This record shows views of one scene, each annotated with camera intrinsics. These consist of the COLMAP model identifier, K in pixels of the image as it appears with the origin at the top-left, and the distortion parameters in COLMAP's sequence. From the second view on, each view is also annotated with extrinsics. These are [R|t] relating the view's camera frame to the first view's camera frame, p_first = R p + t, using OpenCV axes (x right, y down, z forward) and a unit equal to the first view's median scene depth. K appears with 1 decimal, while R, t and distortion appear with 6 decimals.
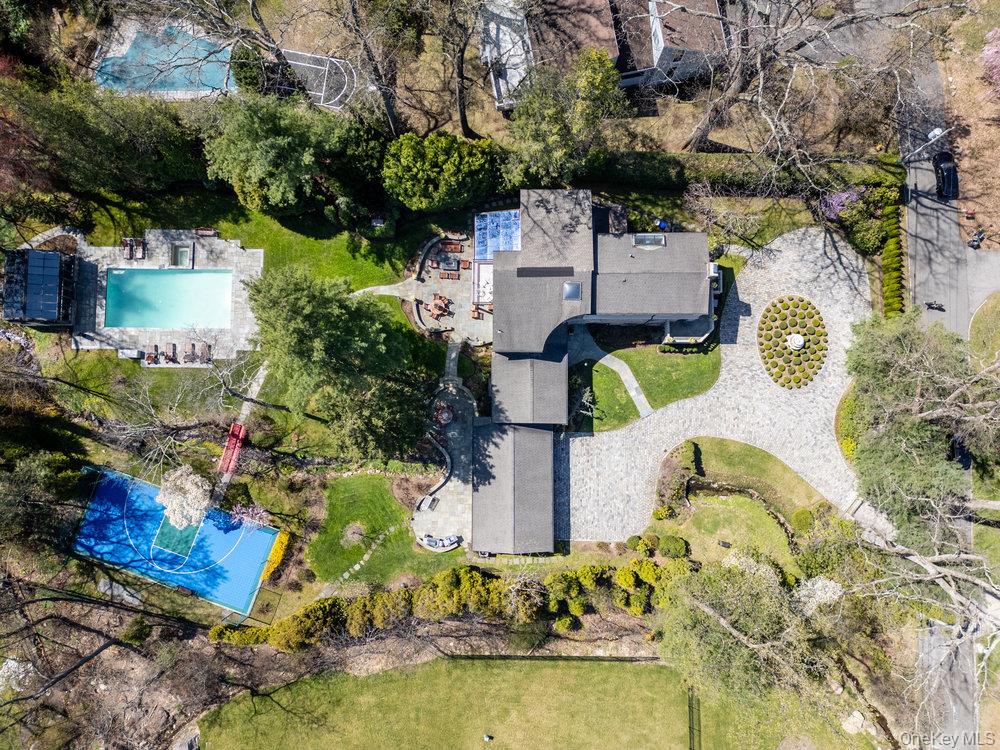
lens RADIAL K [[695.7, 0, 500.0], [0, 695.7, 375.0], [0, 0, 1]] dist [0.089047, -0.079826]
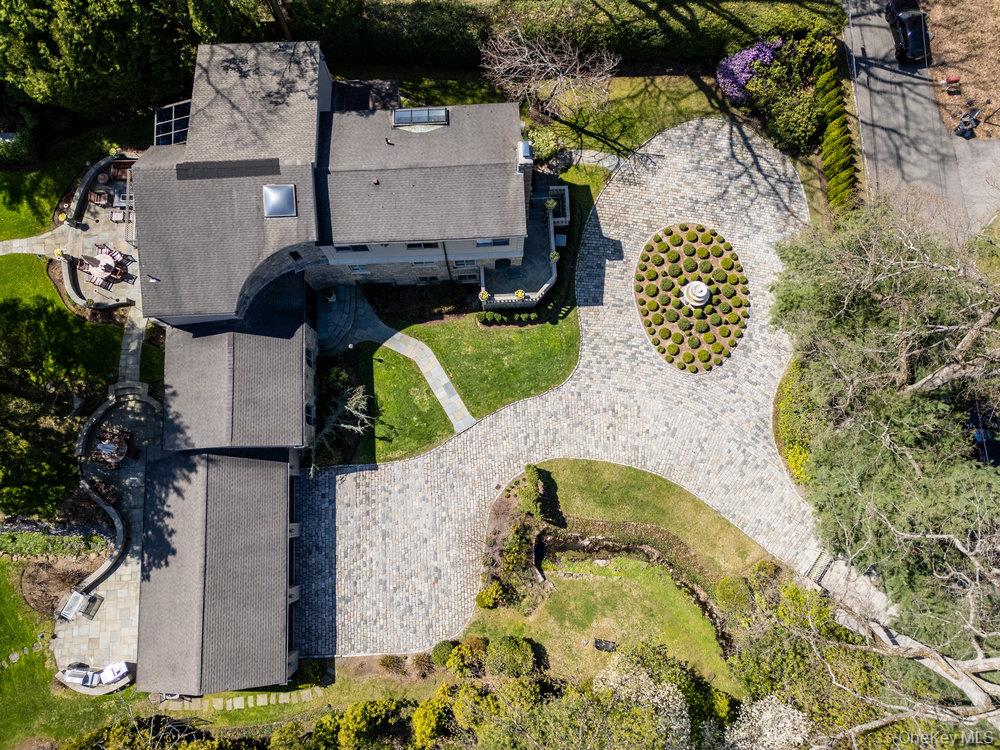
lens RADIAL K [[695.7, 0, 500.0], [0, 695.7, 375.0], [0, 0, 1]] dist [0.089047, -0.079826]
pose [[0.998540, -0.052535, 0.012536, 0.236183], [0.053605, 0.992364, -0.111085, 0.079808], [-0.006604, 0.111595, 0.993732, 0.401694]]
